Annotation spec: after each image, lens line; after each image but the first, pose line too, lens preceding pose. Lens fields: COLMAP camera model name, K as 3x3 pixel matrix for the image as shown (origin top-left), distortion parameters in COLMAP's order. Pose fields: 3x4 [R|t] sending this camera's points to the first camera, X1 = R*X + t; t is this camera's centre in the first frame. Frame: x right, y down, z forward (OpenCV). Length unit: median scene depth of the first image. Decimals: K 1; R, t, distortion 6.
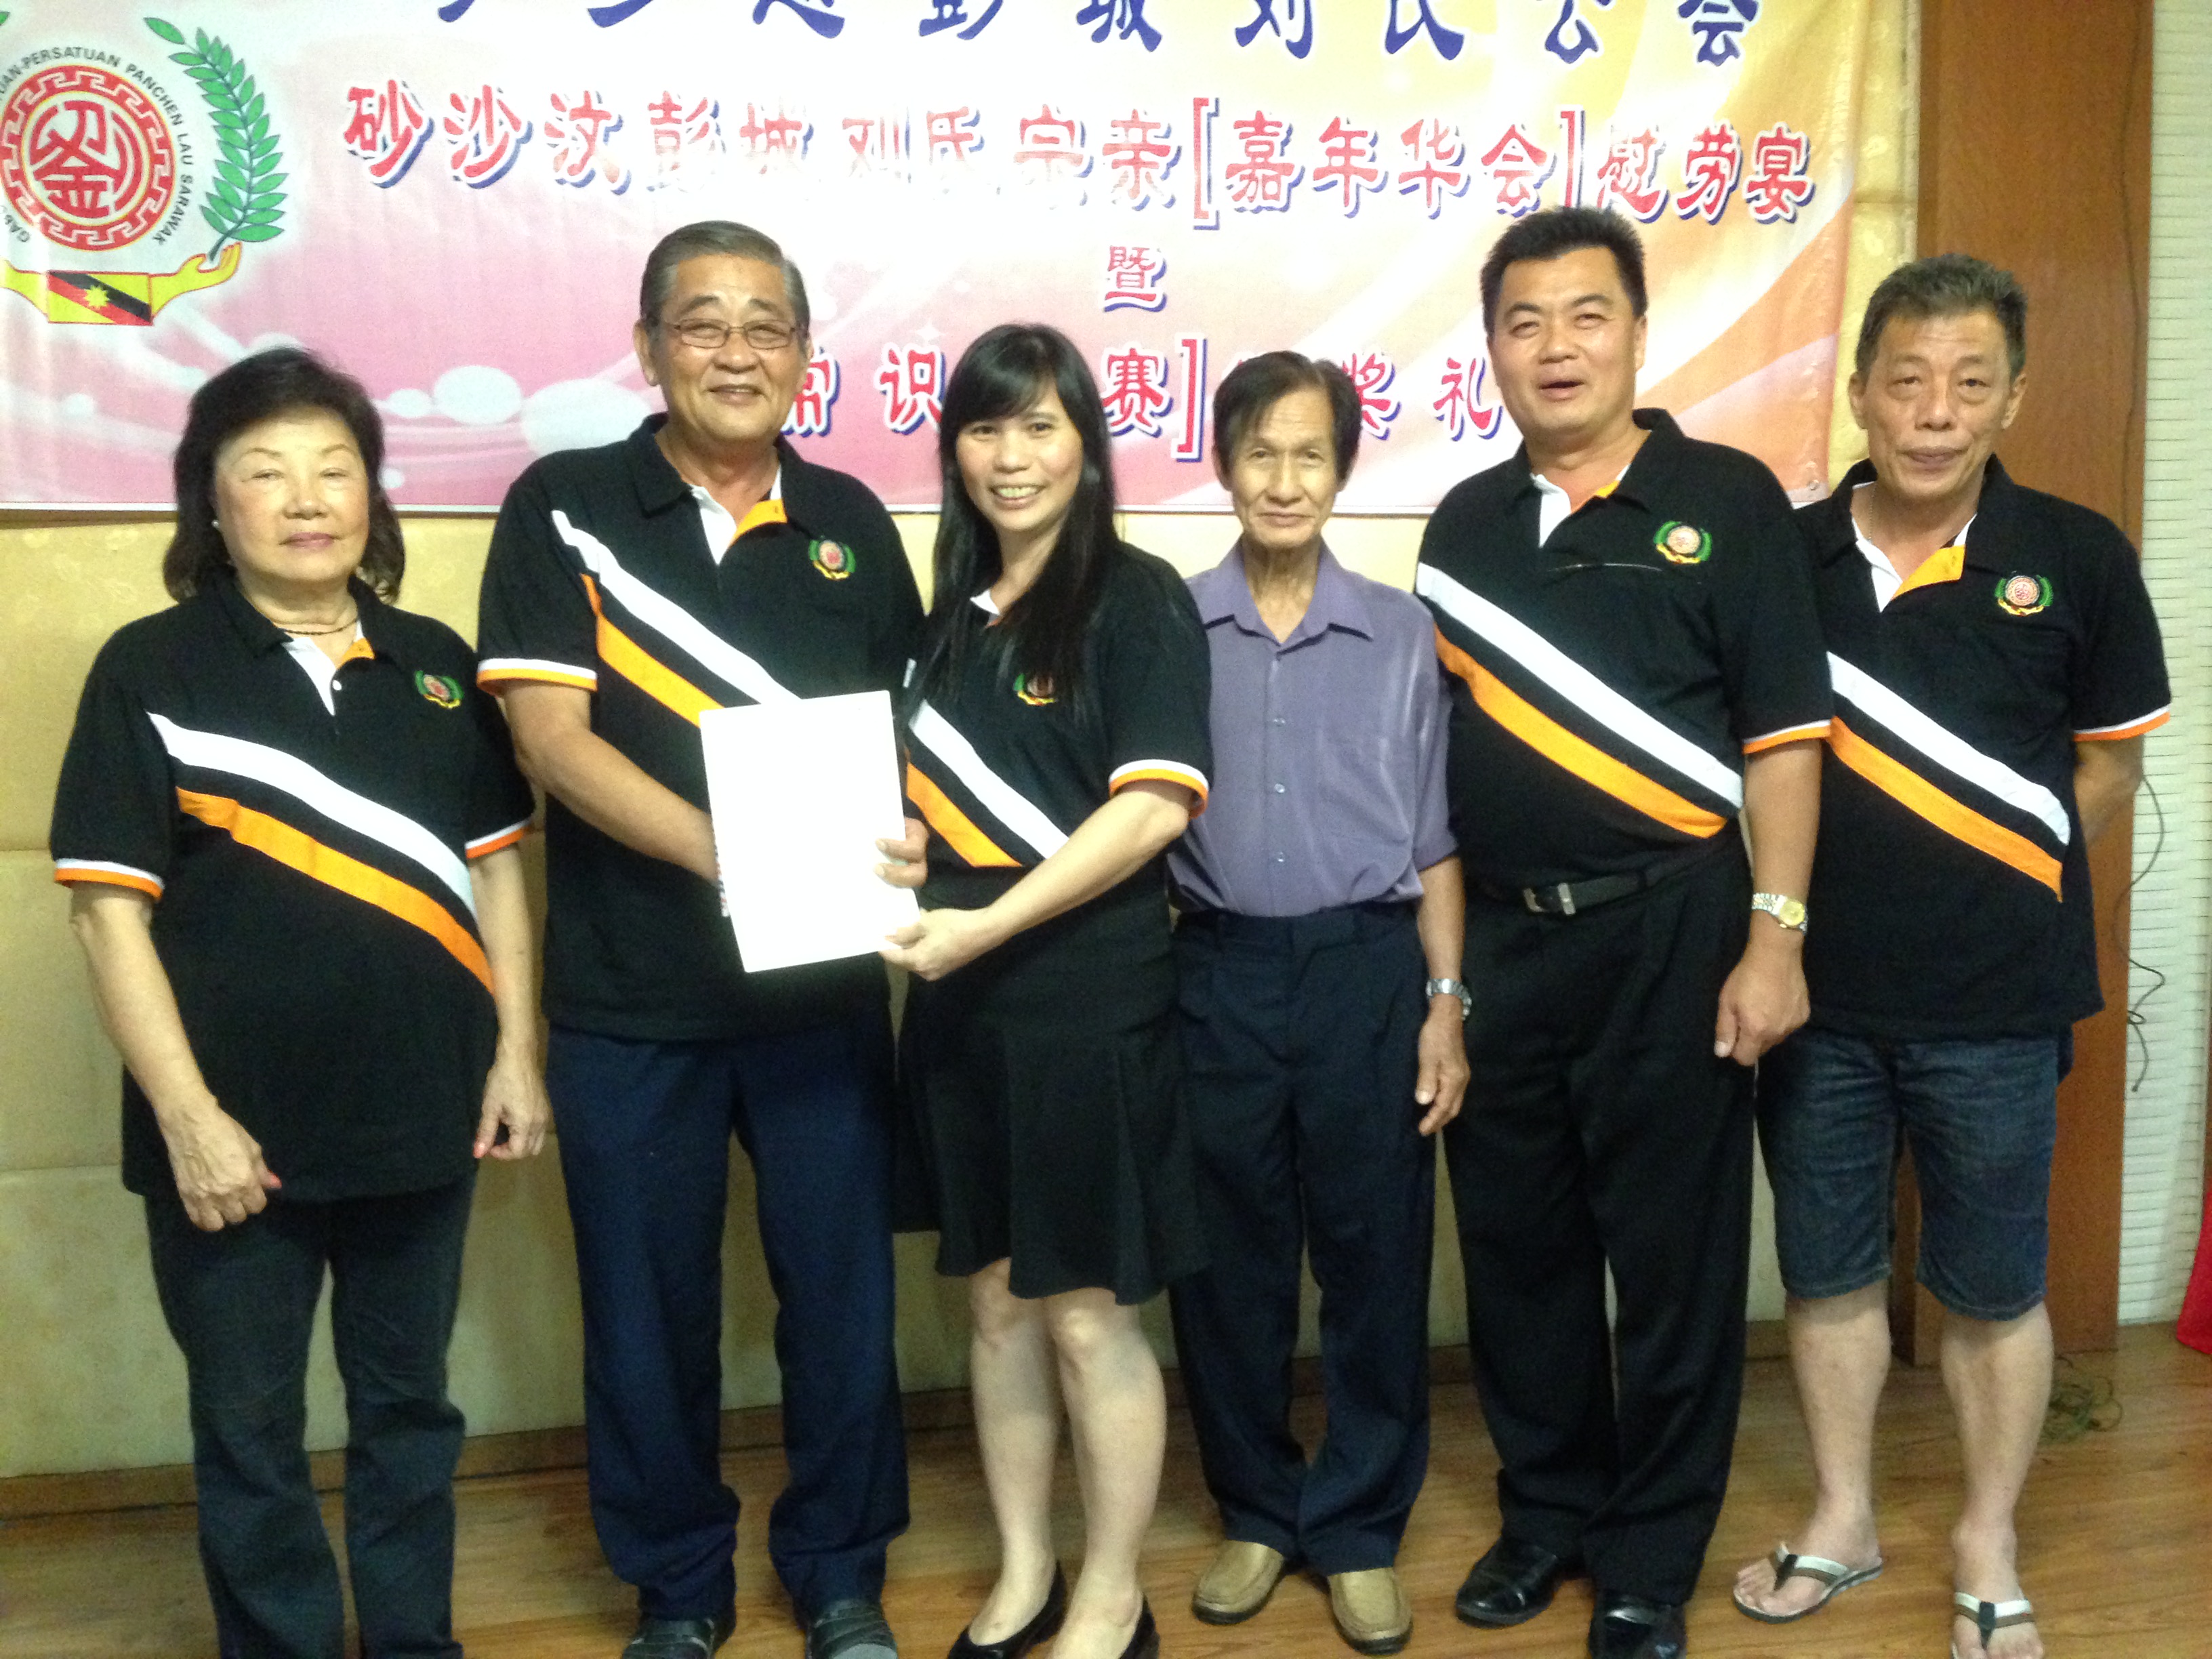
lens RADIAL K [[1996.8, 0, 1116.4], [0, 1996.8, 828.6], [0, 0, 1]] dist [0.150273, -0.257364]
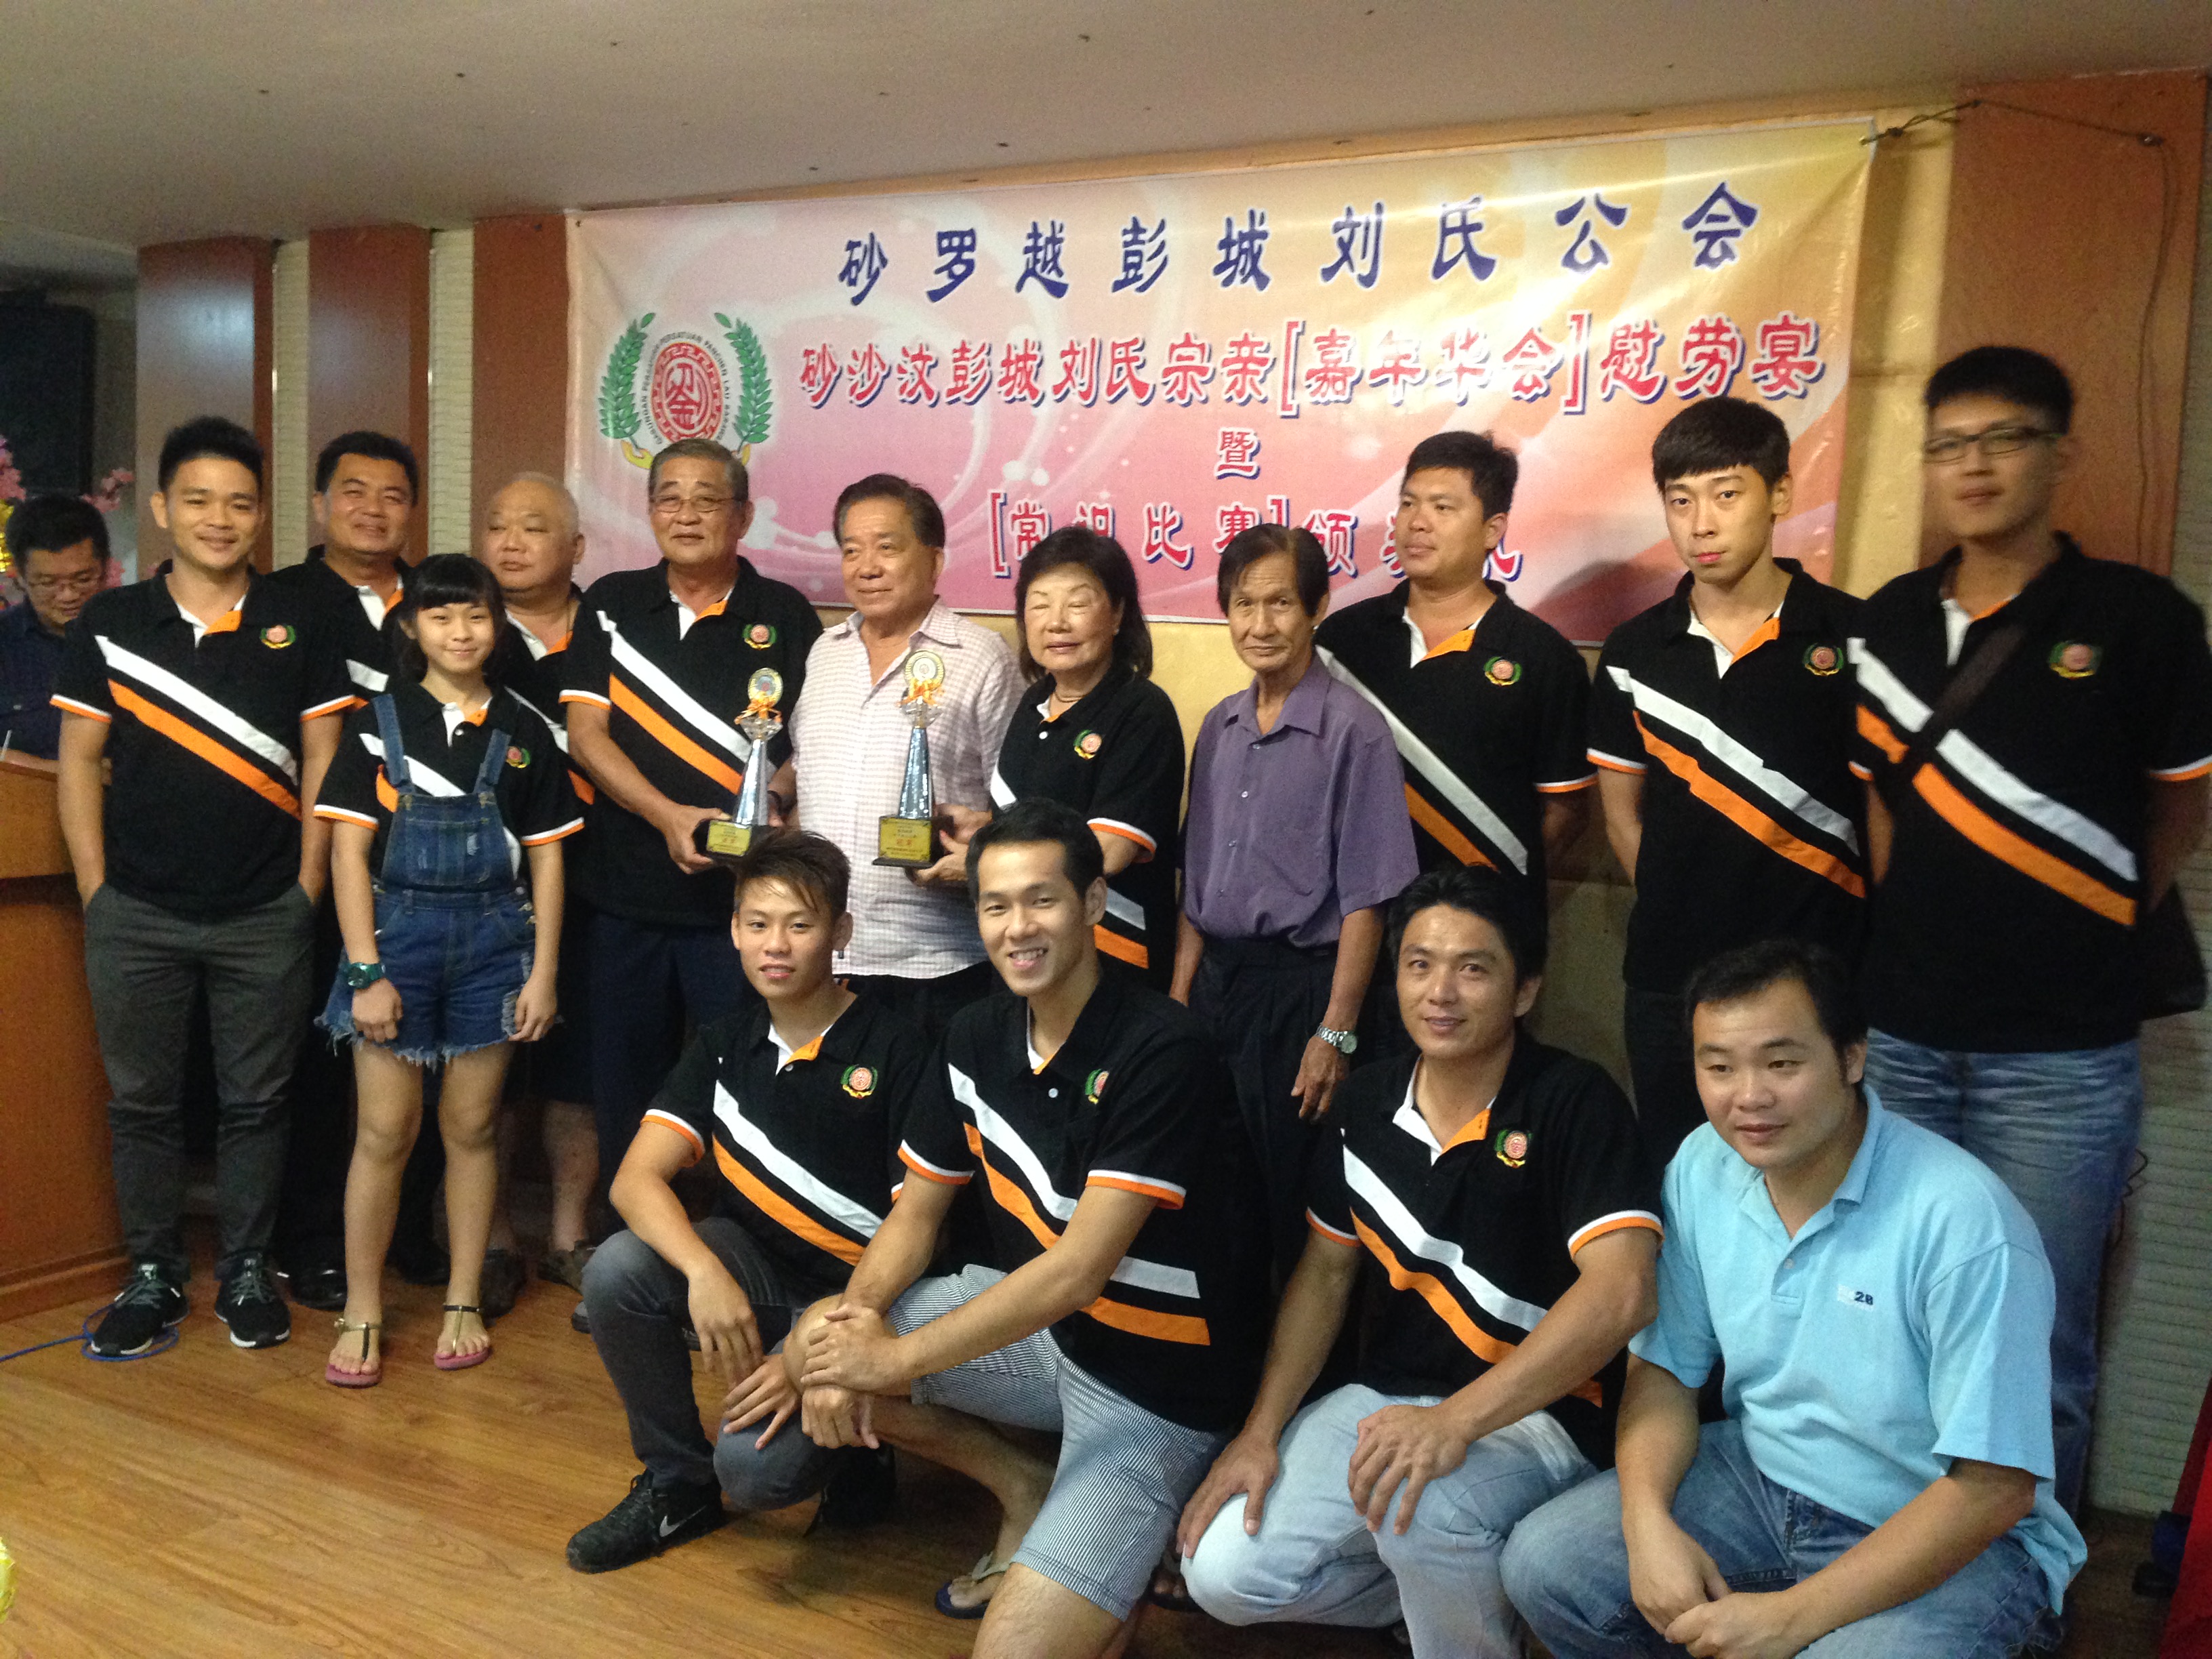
lens RADIAL K [[2028.4, 0, 1103.4], [0, 2028.4, 827.9], [0, 0, 1]] dist [0.079417, 0.000277]
pose [[0.773178, 0.110991, -0.624402, 0.822101], [-0.134185, 0.990906, 0.009982, -0.028346], [0.619831, 0.076068, 0.781040, -0.096909]]
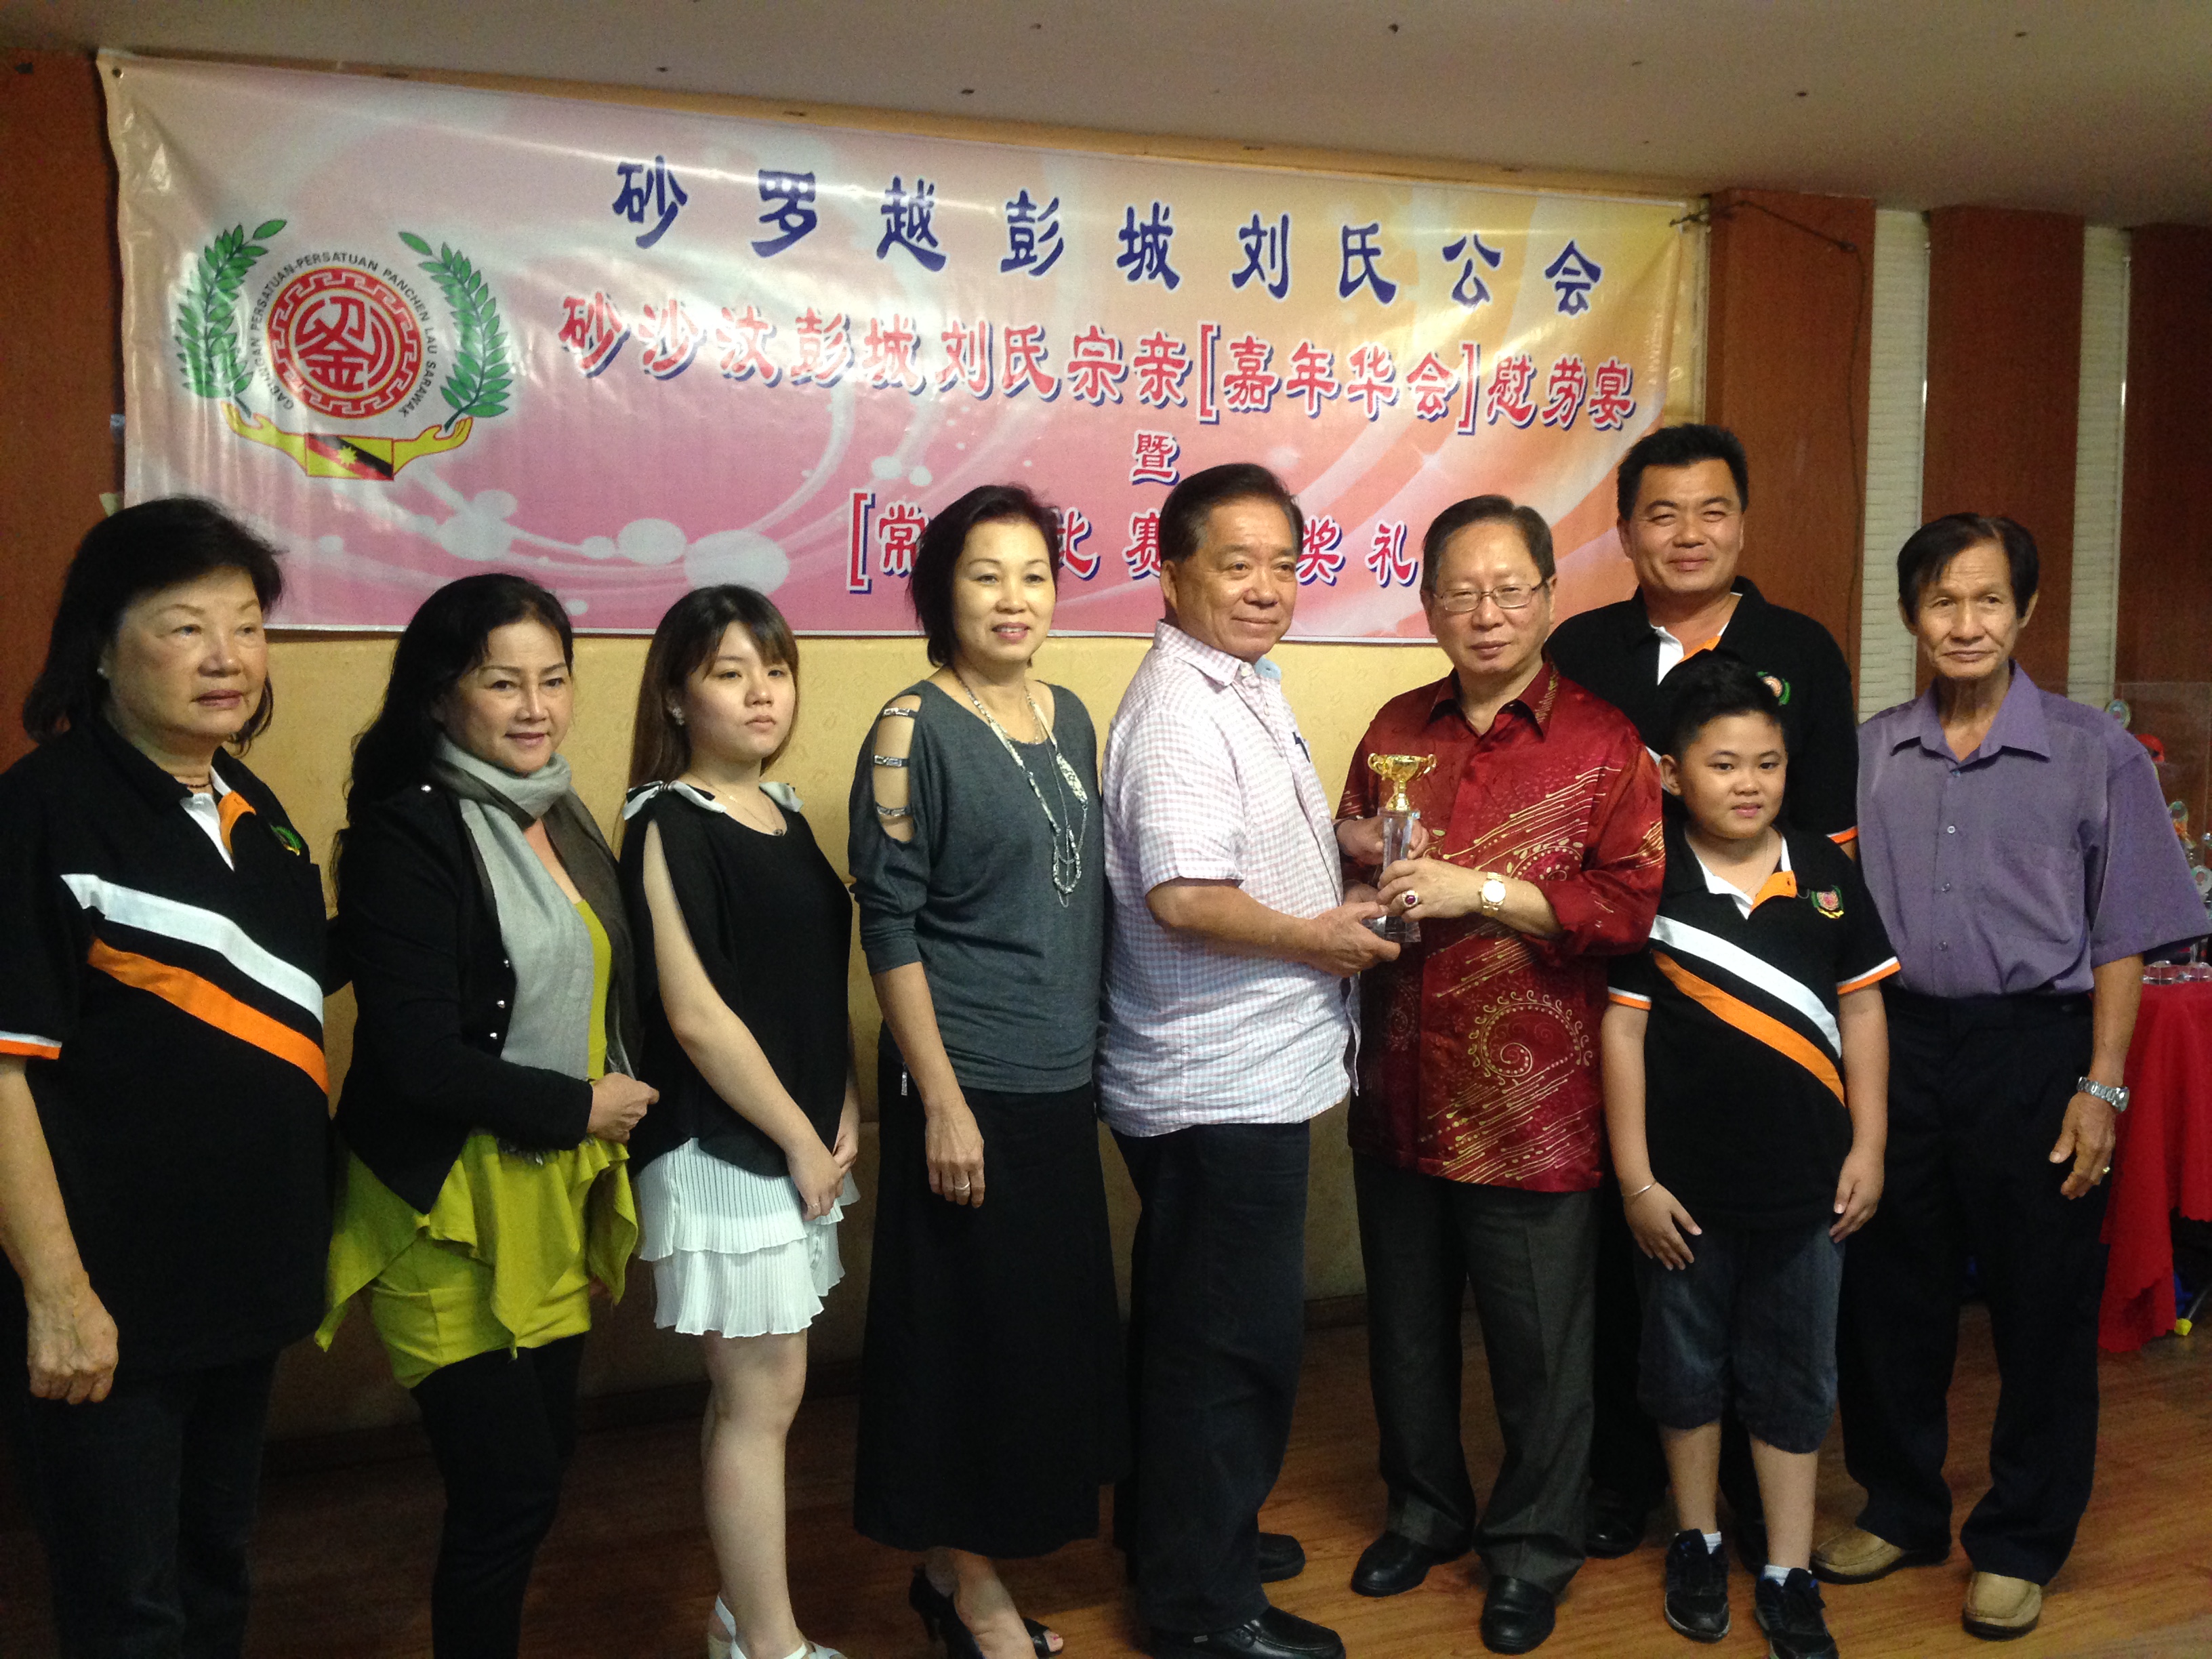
lens RADIAL K [[2028.4, 0, 1103.4], [0, 2028.4, 827.9], [0, 0, 1]] dist [0.079417, 0.000277]
pose [[0.982874, 0.000556, 0.184276, -0.265375], [0.003938, 0.999704, -0.024021, -0.007475], [-0.184235, 0.024335, 0.982581, -0.263922]]
